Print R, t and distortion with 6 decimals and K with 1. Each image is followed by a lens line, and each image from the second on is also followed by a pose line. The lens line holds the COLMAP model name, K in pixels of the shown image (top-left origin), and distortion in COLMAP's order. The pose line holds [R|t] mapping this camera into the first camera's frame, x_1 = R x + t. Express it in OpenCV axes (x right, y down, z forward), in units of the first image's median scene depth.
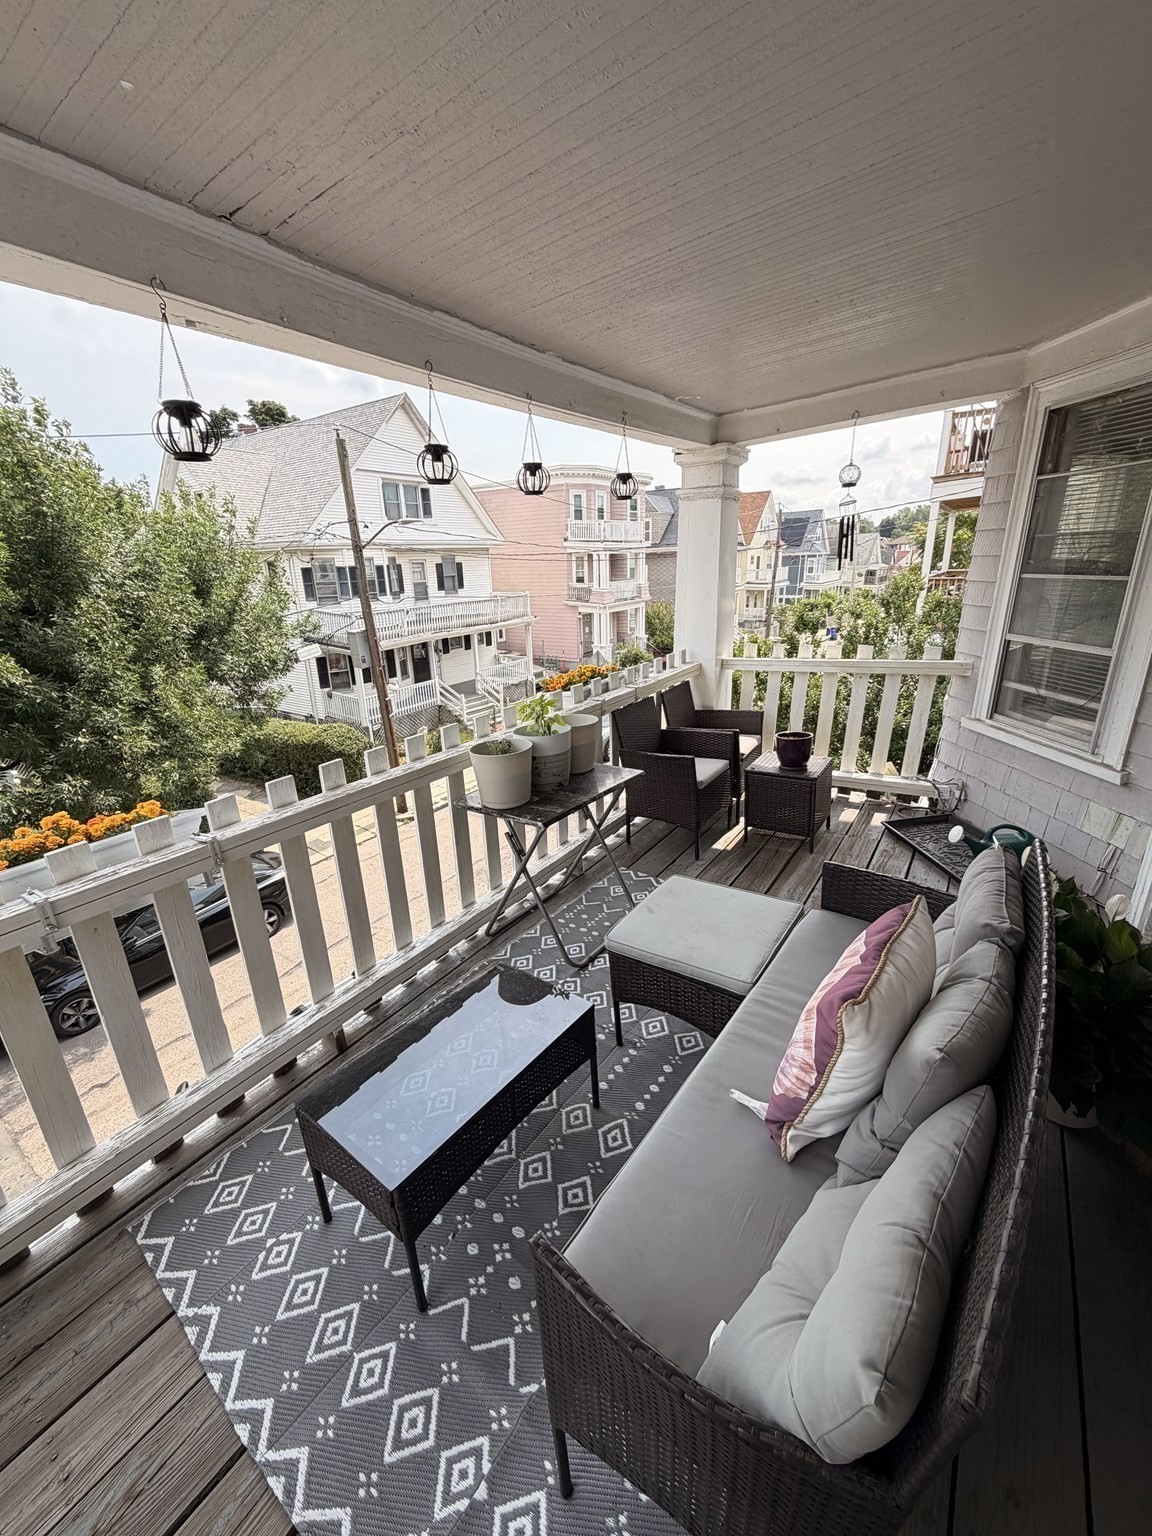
lens RADIAL K [[613.2, 0, 576.0], [0, 613.2, 768.0], [0, 0, 1]] dist [0.052513, -0.000114]
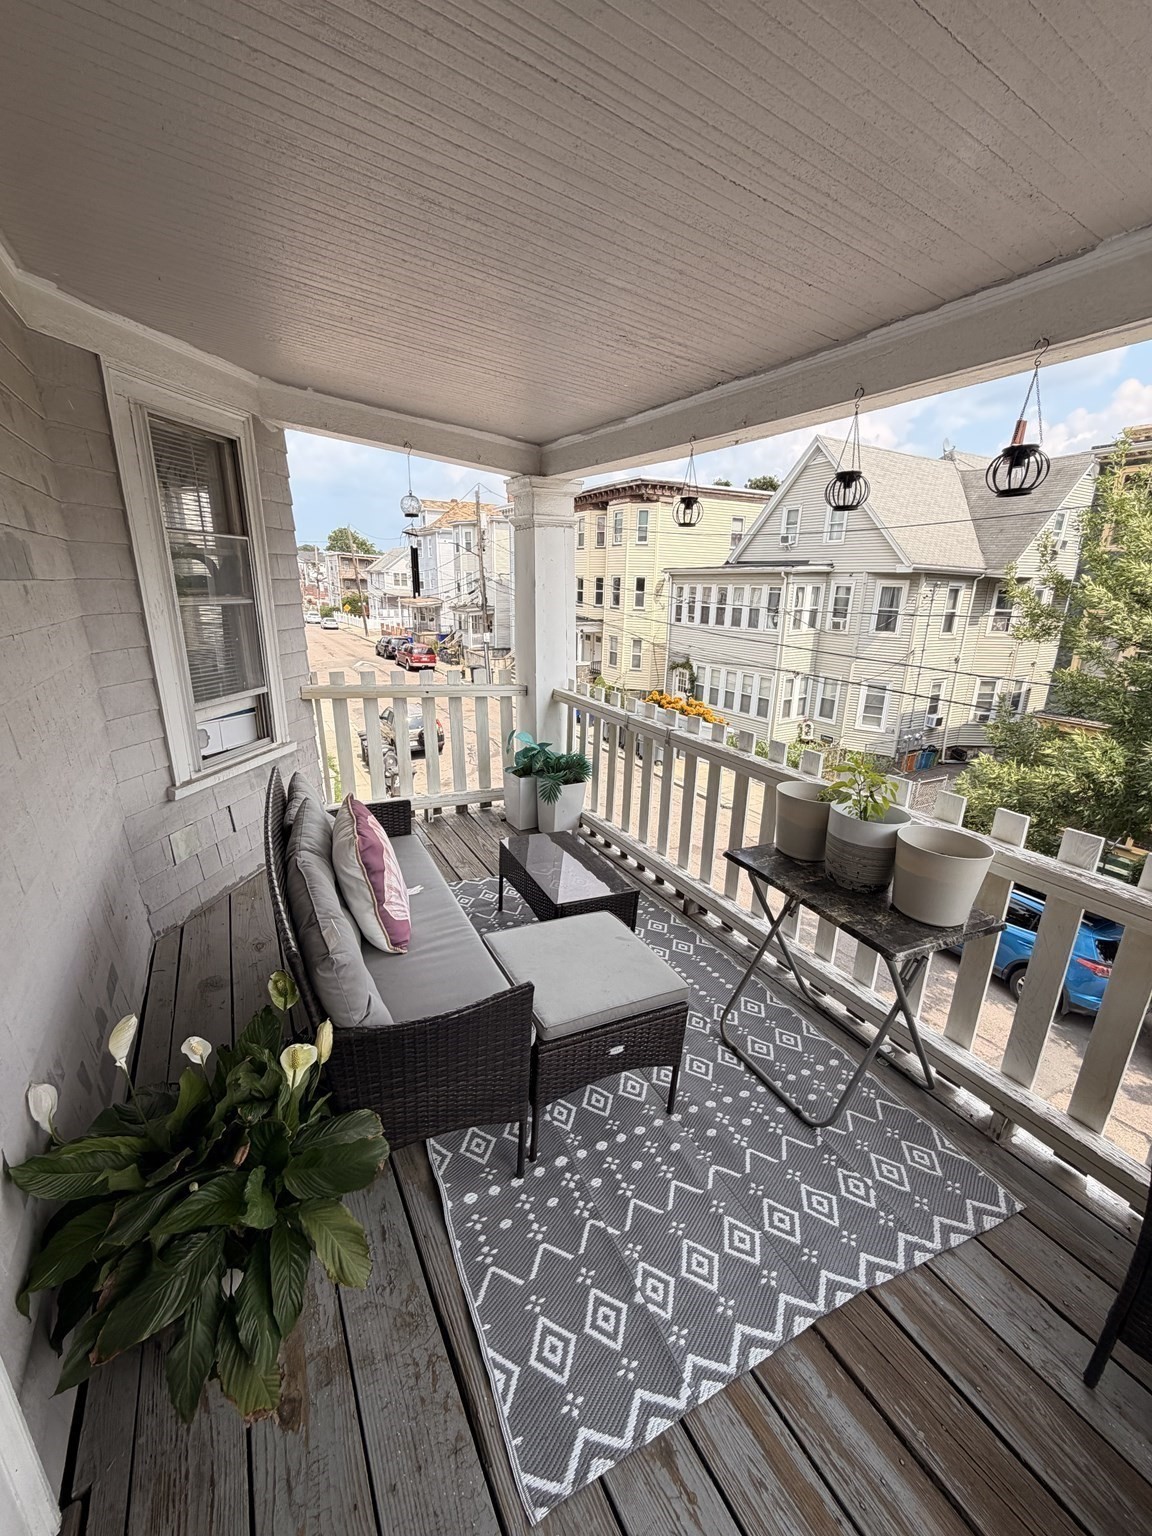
lens RADIAL K [[620.4, 0, 576.0], [0, 620.4, 768.0], [0, 0, 1]] dist [-0.000574, -0.000042]
pose [[-0.435862, 0.293431, -0.850837, 0.853255], [-0.284494, 0.851968, 0.439560, -0.392008], [0.853866, 0.433646, -0.287861, 1.033392]]
